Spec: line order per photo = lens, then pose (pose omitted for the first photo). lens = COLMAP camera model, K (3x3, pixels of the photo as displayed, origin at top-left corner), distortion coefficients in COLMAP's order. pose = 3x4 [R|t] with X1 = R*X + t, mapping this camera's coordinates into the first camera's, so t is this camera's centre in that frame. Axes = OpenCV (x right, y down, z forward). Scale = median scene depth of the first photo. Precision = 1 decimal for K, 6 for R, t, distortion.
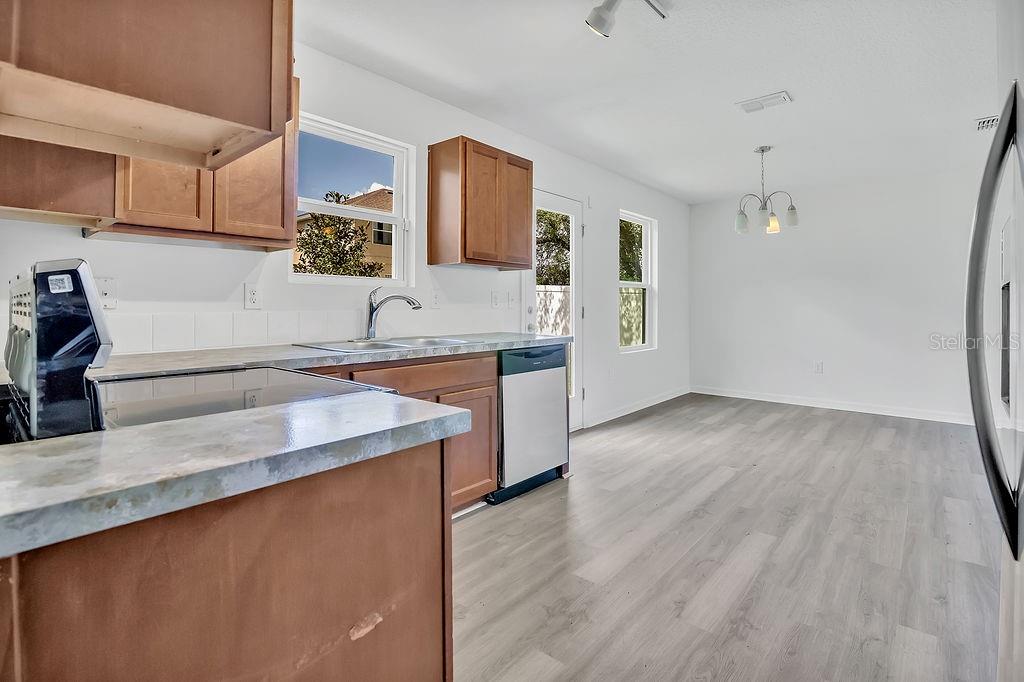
lens RADIAL K [[490.1, 0, 515.4], [0, 490.1, 304.2], [0, 0, 1]] dist [-0.025492, 0.000259]
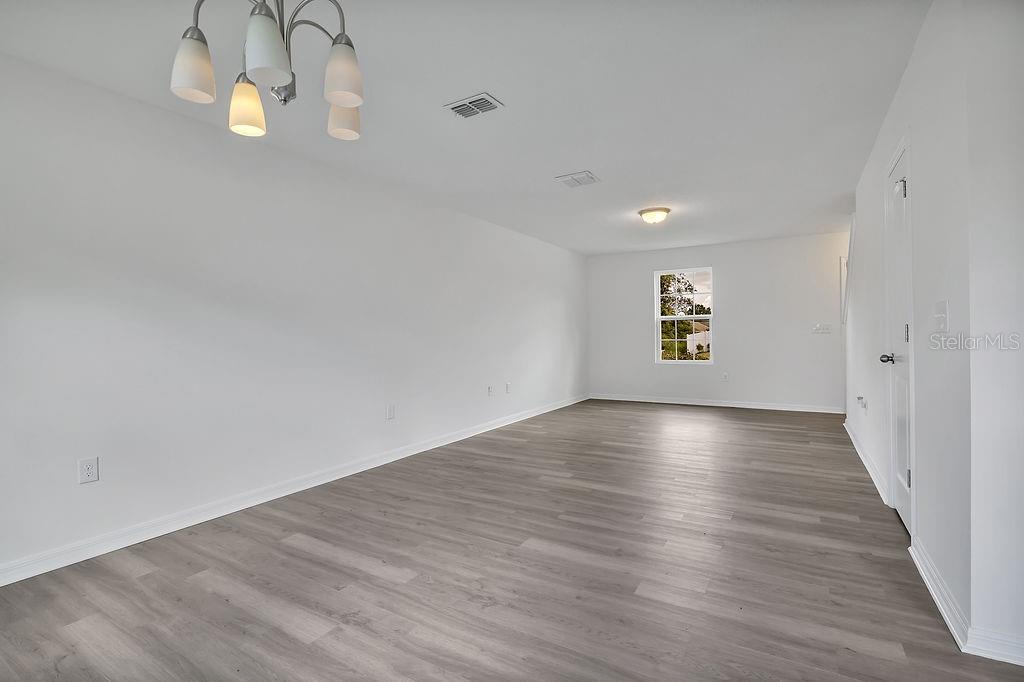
lens RADIAL K [[475.5, 0, 510.4], [0, 475.5, 344.7], [0, 0, 1]] dist [-0.012558, -0.000017]
pose [[-0.171889, -0.022673, 0.984855, 0.268682], [0.009682, 0.999648, 0.024704, 0.003763], [-0.985069, 0.013782, -0.171608, 1.533564]]
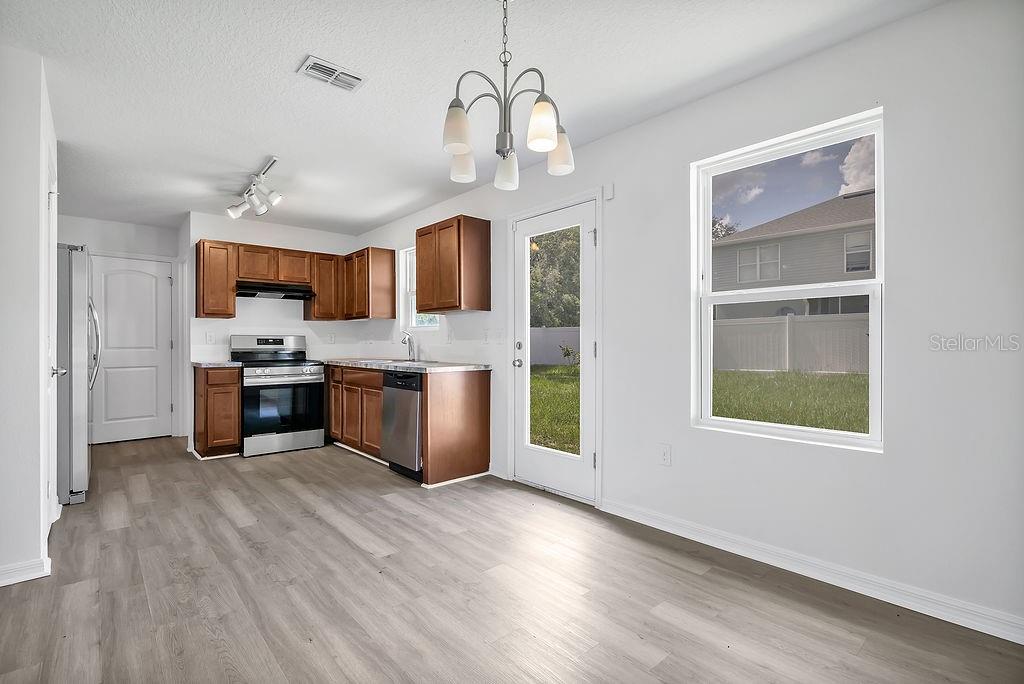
lens RADIAL K [[475.5, 0, 510.4], [0, 475.5, 345.7], [0, 0, 1]] dist [-0.012558, -0.000017]
pose [[-0.136538, 0.001341, -0.990634, 1.598273], [0.004173, 0.999991, 0.000779, 0.019932], [0.990626, -0.004027, -0.136542, 1.805987]]
